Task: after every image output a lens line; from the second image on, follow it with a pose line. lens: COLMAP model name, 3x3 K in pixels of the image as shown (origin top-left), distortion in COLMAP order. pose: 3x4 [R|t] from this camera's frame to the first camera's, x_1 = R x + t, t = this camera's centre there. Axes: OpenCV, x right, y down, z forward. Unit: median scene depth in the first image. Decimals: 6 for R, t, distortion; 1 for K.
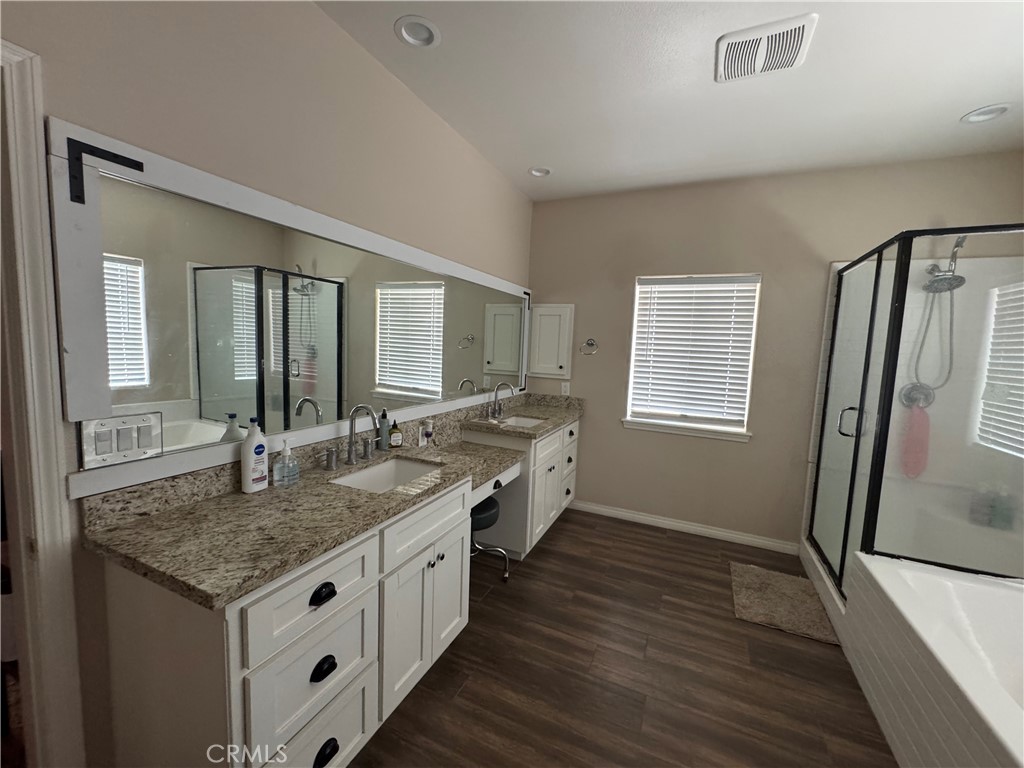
lens RADIAL K [[409.2, 0, 509.0], [0, 409.2, 382.9], [0, 0, 1]] dist [-0.002827, 0.000392]
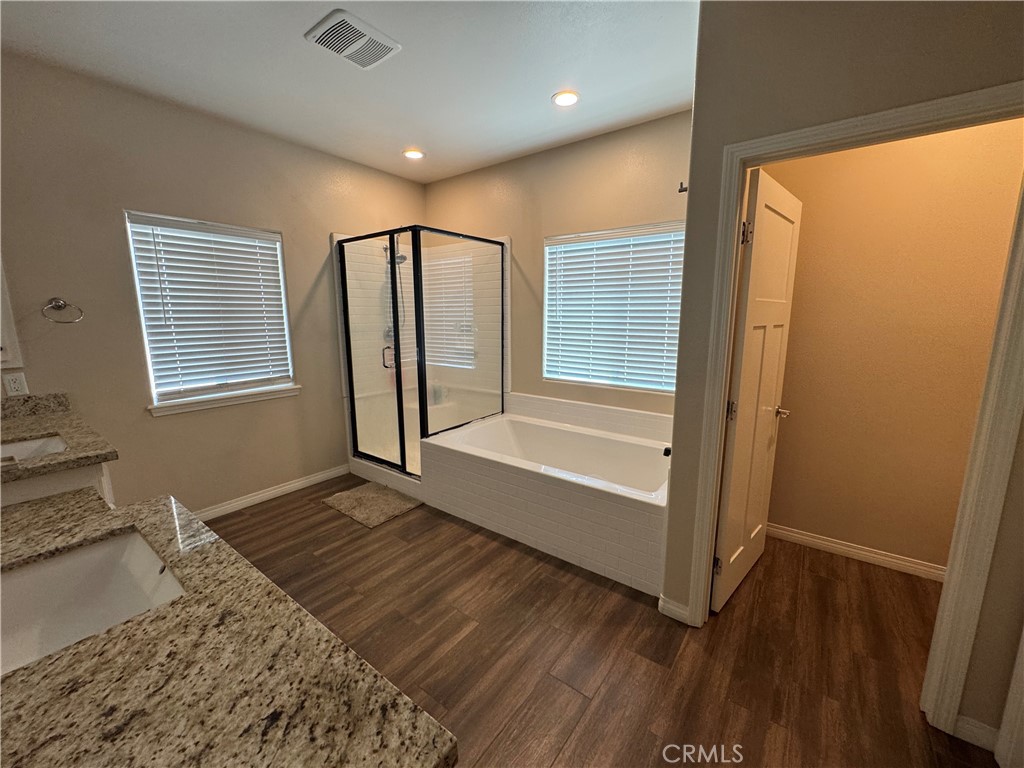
lens RADIAL K [[409.2, 0, 513.6], [0, 409.2, 383.1], [0, 0, 1]] dist [-0.002827, 0.000392]
pose [[0.210106, -0.206339, 0.955657, -0.366068], [0.104388, 0.976622, 0.187915, -0.031096], [-0.972090, 0.060277, 0.226734, 0.233824]]
